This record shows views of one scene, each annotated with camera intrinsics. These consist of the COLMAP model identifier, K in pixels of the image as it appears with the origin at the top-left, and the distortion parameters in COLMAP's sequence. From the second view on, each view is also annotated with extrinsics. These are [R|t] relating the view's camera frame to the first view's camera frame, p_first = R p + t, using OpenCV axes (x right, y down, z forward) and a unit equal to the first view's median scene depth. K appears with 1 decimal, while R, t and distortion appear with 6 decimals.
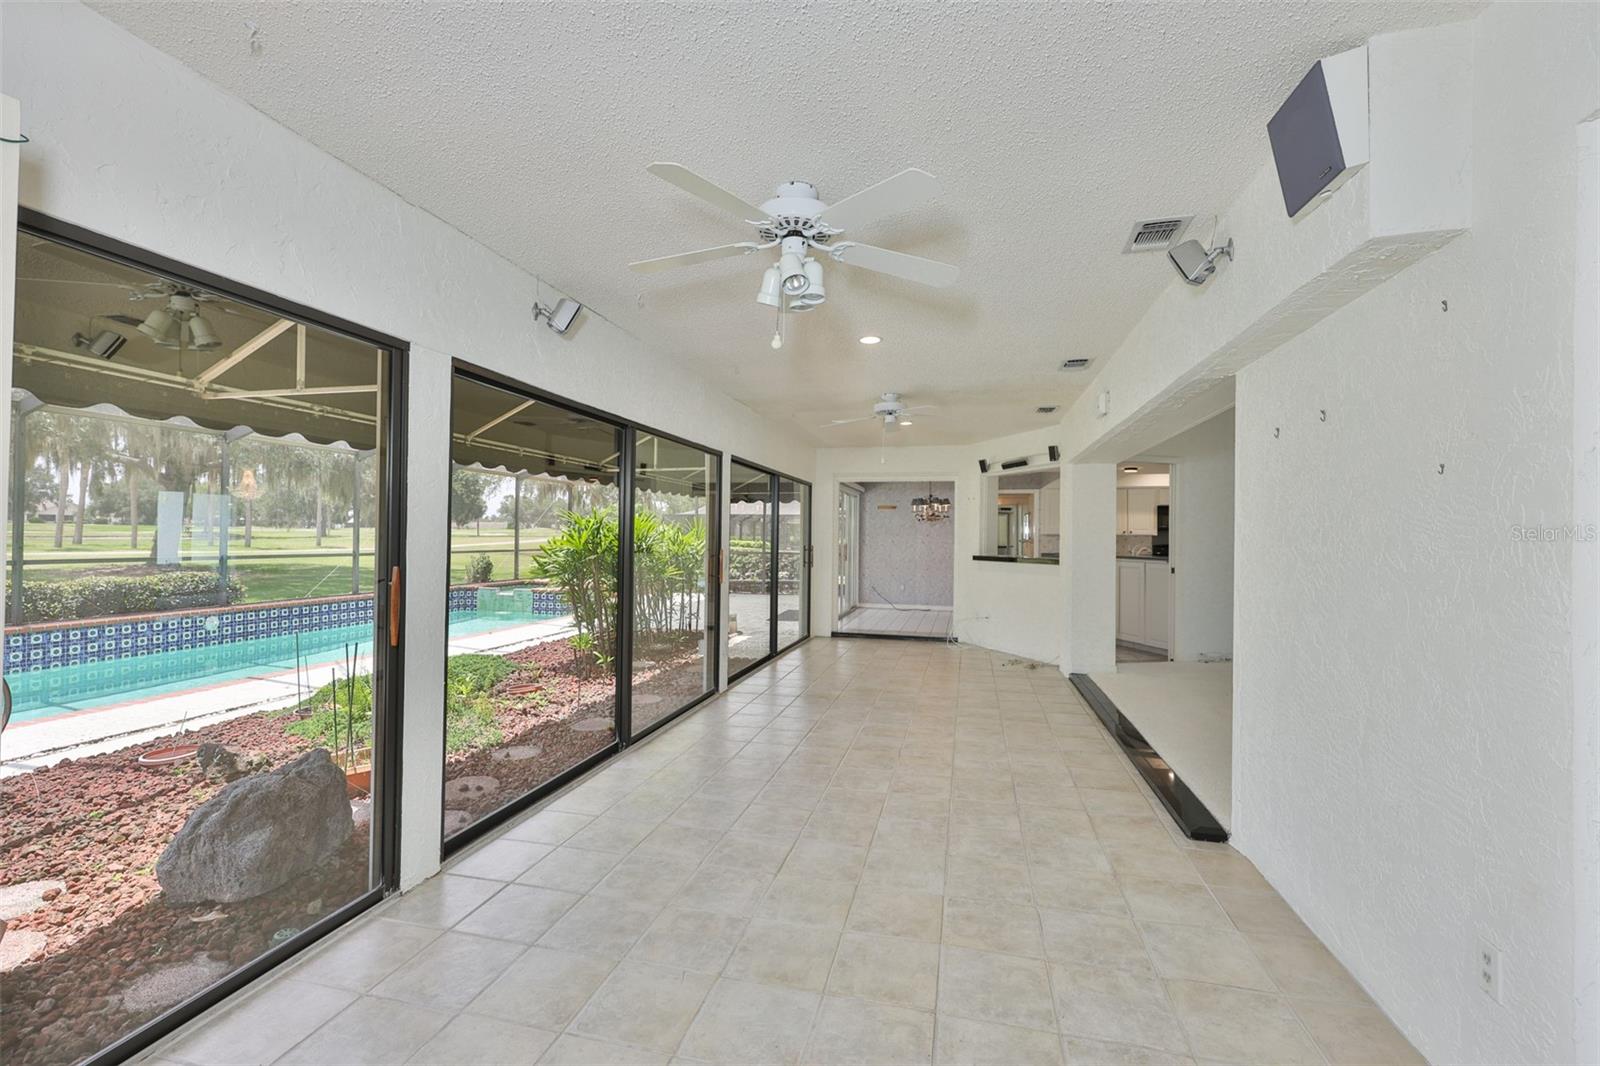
lens RADIAL K [[669.6, 0, 799.3], [0, 669.6, 528.4], [0, 0, 1]] dist [-0.000972, -0.000040]
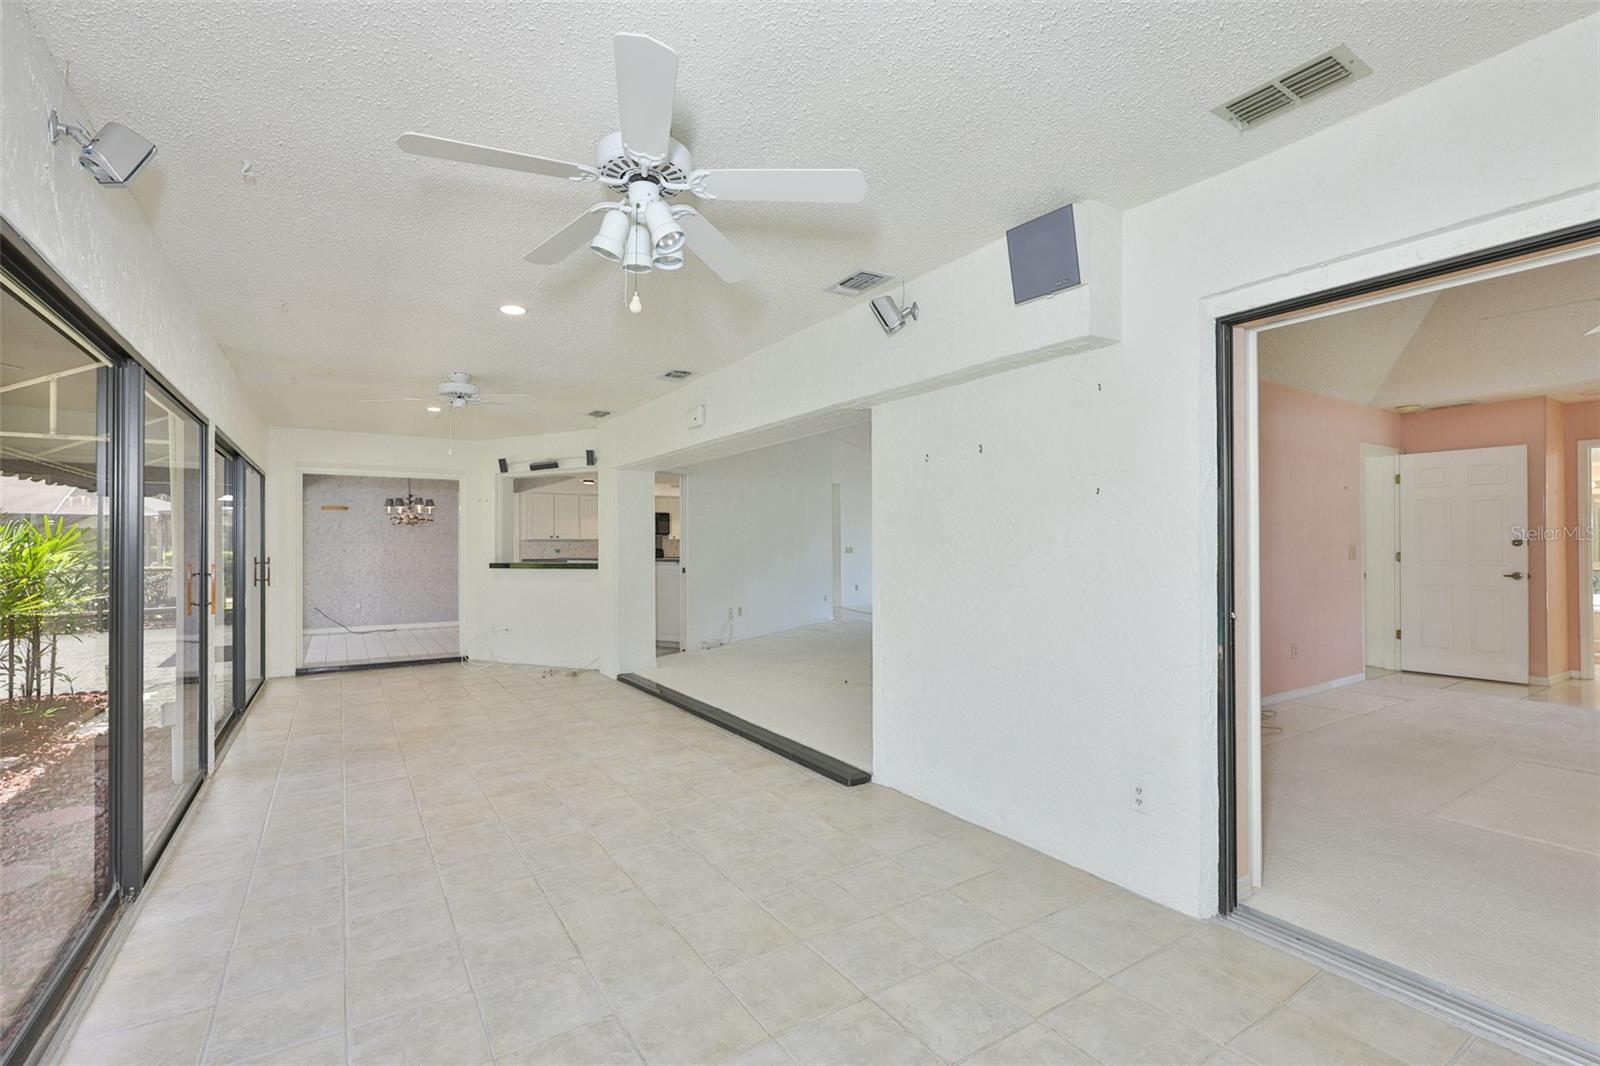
lens RADIAL K [[678.9, 0, 803.4], [0, 678.9, 537.3], [0, 0, 1]] dist [-0.001625, 0.000158]
pose [[0.712460, -0.007051, 0.701677, -0.204639], [0.003447, 0.999973, 0.006549, 0.002226], [-0.701704, -0.002248, 0.712465, 0.111054]]
